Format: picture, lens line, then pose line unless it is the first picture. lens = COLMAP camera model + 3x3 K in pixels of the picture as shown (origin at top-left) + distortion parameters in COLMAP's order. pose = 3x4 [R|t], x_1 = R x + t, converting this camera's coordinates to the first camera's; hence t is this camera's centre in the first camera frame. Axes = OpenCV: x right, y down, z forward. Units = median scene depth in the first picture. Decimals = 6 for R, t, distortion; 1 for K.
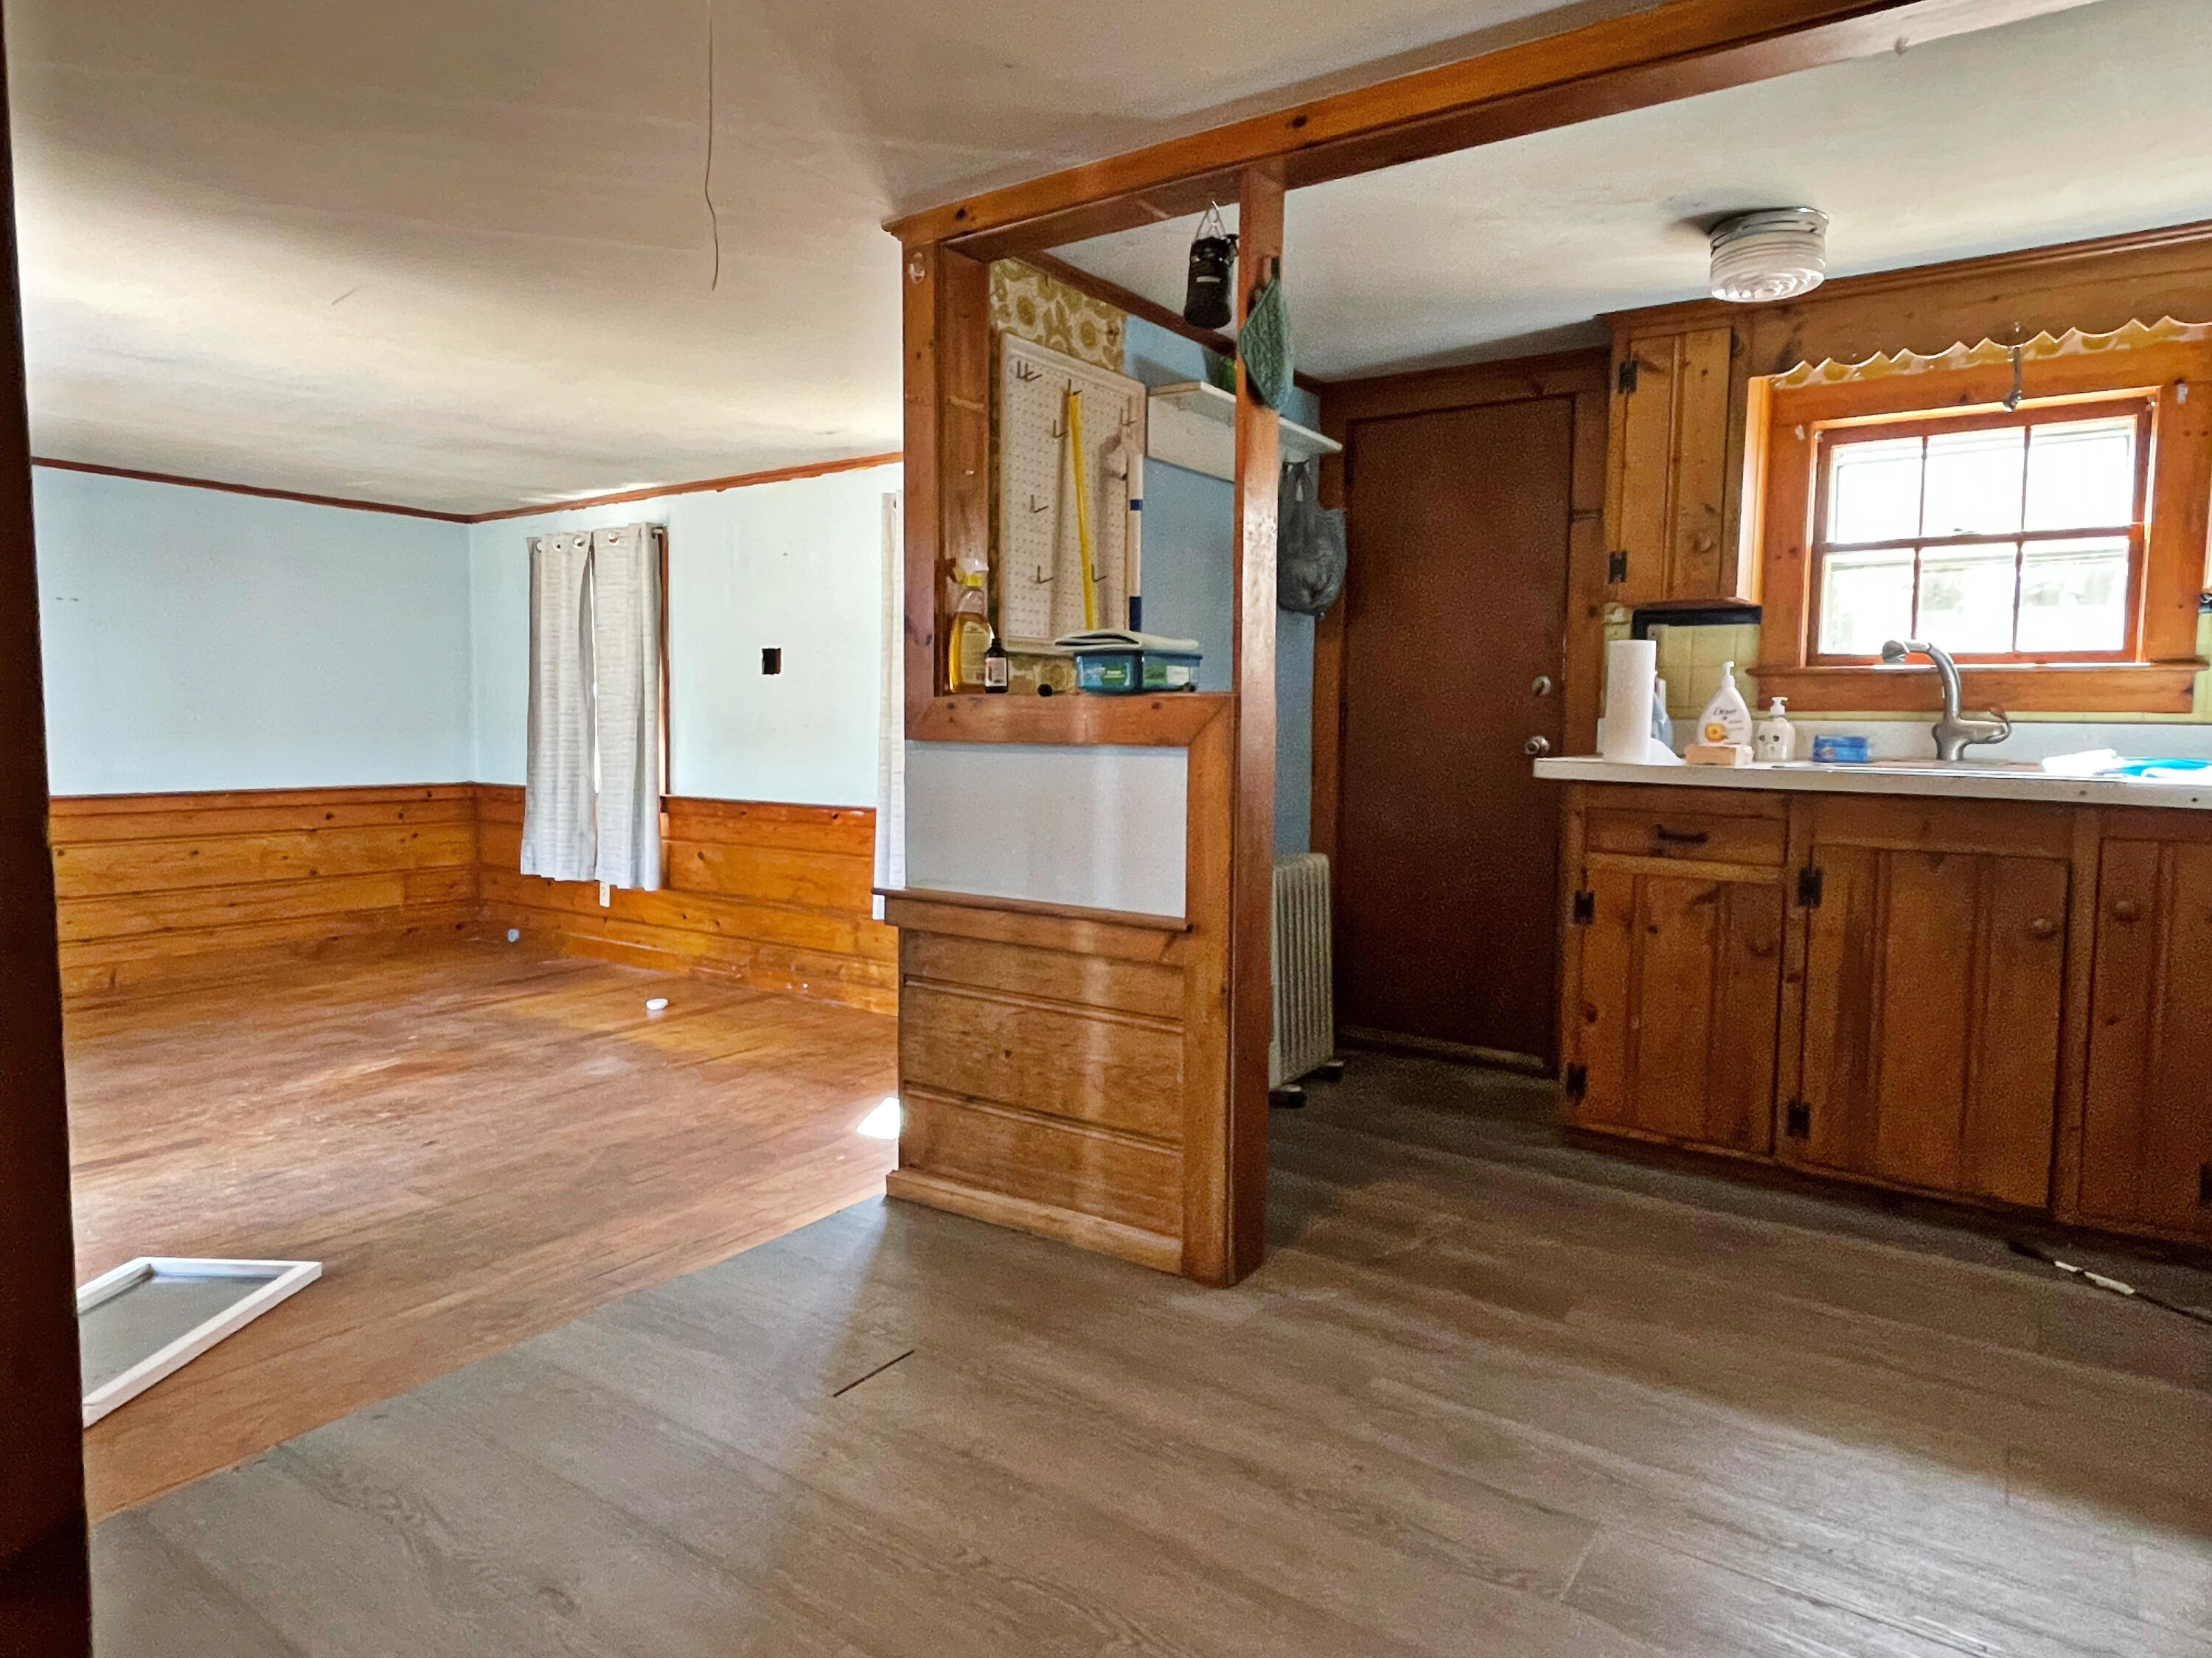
lens RADIAL K [[1324.9, 0, 1106.0], [0, 1324.9, 829.0], [0, 0, 1]] dist [-0.000238, -0.000526]
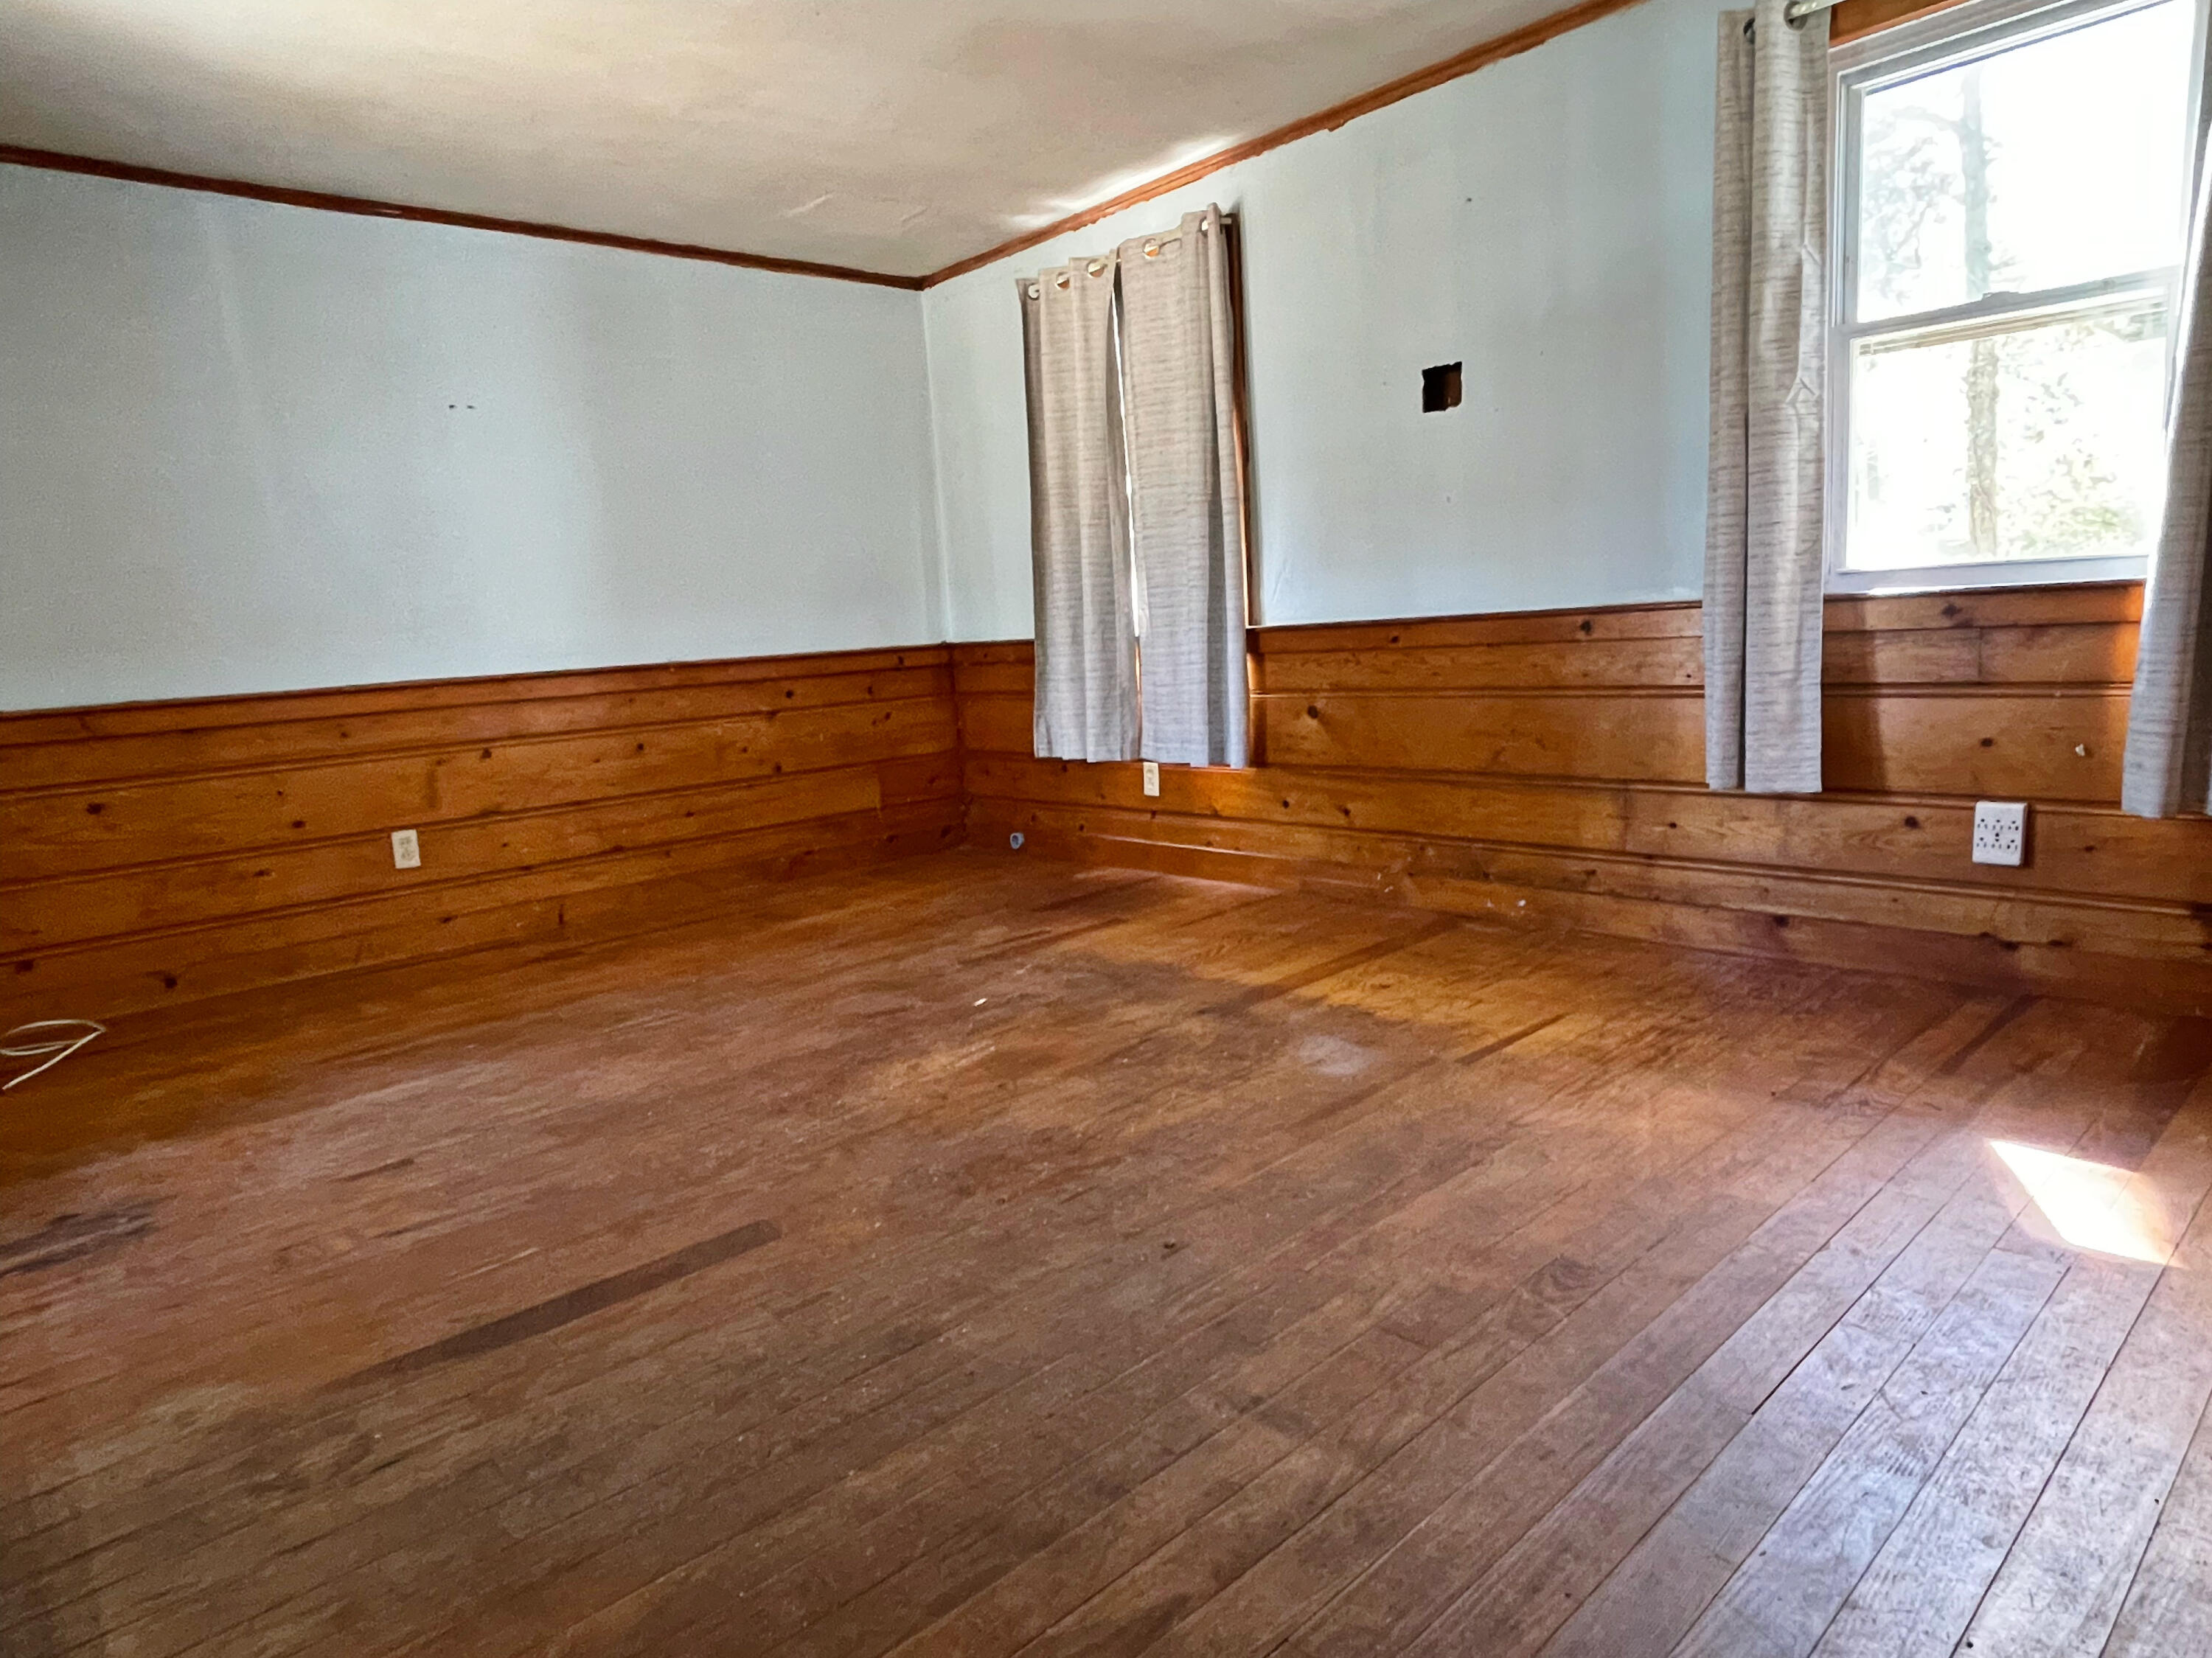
lens RADIAL K [[1313.6, 0, 1106.0], [0, 1313.6, 829.0], [0, 0, 1]] dist [0.041166, -0.000114]
pose [[0.973339, -0.038962, -0.226036, -0.279575], [0.057626, 0.995398, 0.076566, 0.023517], [0.222012, -0.087550, 0.971105, 0.346092]]
